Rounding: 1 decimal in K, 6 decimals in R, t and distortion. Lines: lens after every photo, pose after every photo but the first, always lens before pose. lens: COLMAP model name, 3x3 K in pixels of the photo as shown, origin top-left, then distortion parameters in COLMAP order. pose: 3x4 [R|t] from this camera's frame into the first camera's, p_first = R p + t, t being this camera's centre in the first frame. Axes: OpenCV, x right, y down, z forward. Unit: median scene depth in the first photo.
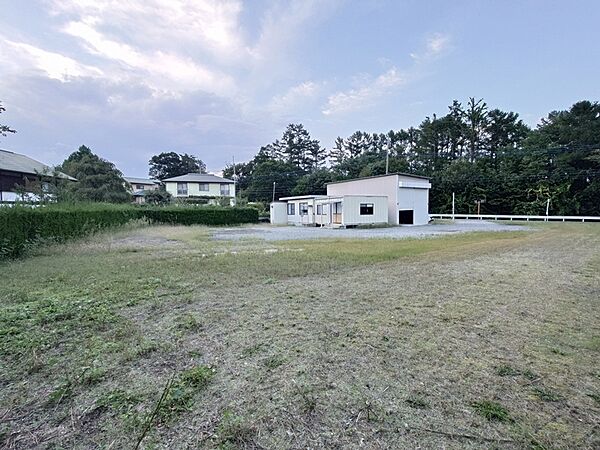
lens RADIAL K [[281.9, 0, 297.6], [0, 281.9, 225.0], [0, 0, 1]] dist [0.001394, -0.000289]
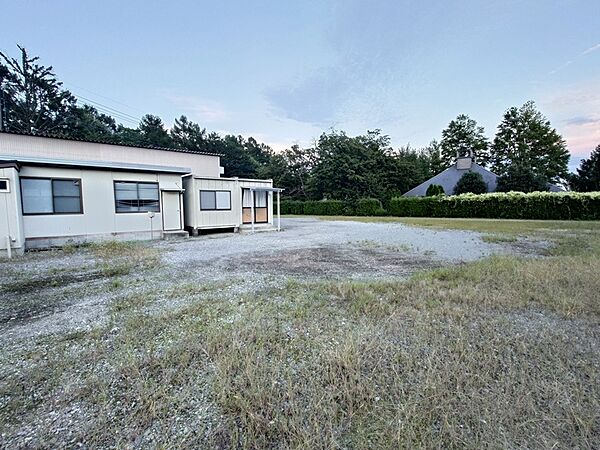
lens RADIAL K [[281.9, 0, 300.3], [0, 281.9, 225.6], [0, 0, 1]] dist [0.001394, -0.000289]
pose [[-0.172544, -0.062230, 0.983034, -0.140822], [0.058274, 0.995609, 0.073254, -0.011822], [-0.983277, 0.069925, -0.168160, 0.296982]]
